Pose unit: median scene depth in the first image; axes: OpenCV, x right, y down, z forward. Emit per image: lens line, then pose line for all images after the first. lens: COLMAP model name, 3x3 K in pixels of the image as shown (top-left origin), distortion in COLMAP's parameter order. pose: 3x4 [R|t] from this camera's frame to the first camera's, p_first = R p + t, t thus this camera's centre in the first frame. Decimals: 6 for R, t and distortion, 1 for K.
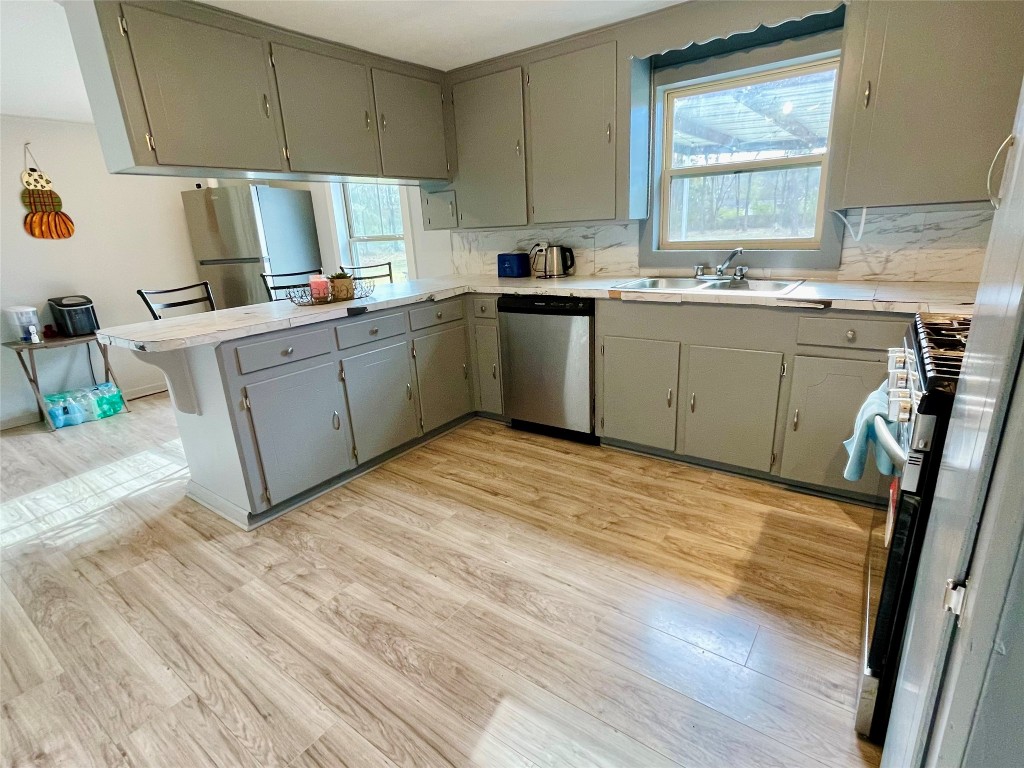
lens RADIAL K [[522.3, 0, 506.9], [0, 522.3, 386.1], [0, 0, 1]] dist [-0.003456, -0.002370]
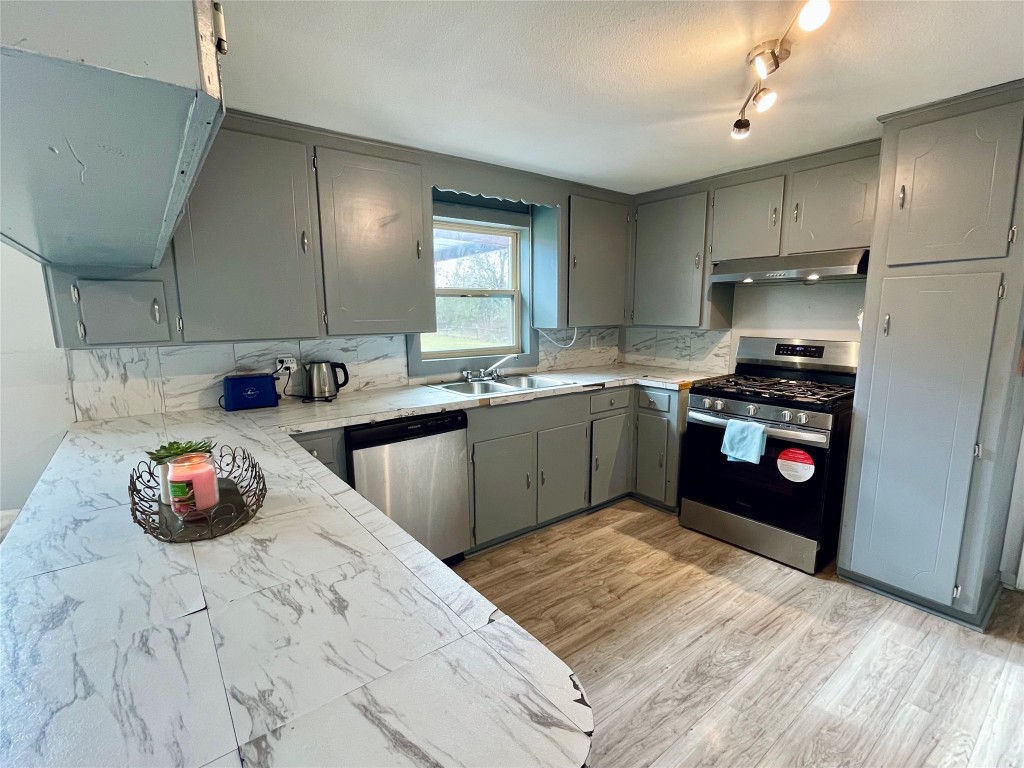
lens RADIAL K [[476.1, 0, 507.2], [0, 476.1, 387.7], [0, 0, 1]] dist [-0.002460, -0.000596]
pose [[0.274315, -0.105749, 0.955808, -0.750830], [0.276708, 0.960579, 0.026862, -0.237066], [-0.920969, 0.257111, 0.292763, 0.740530]]
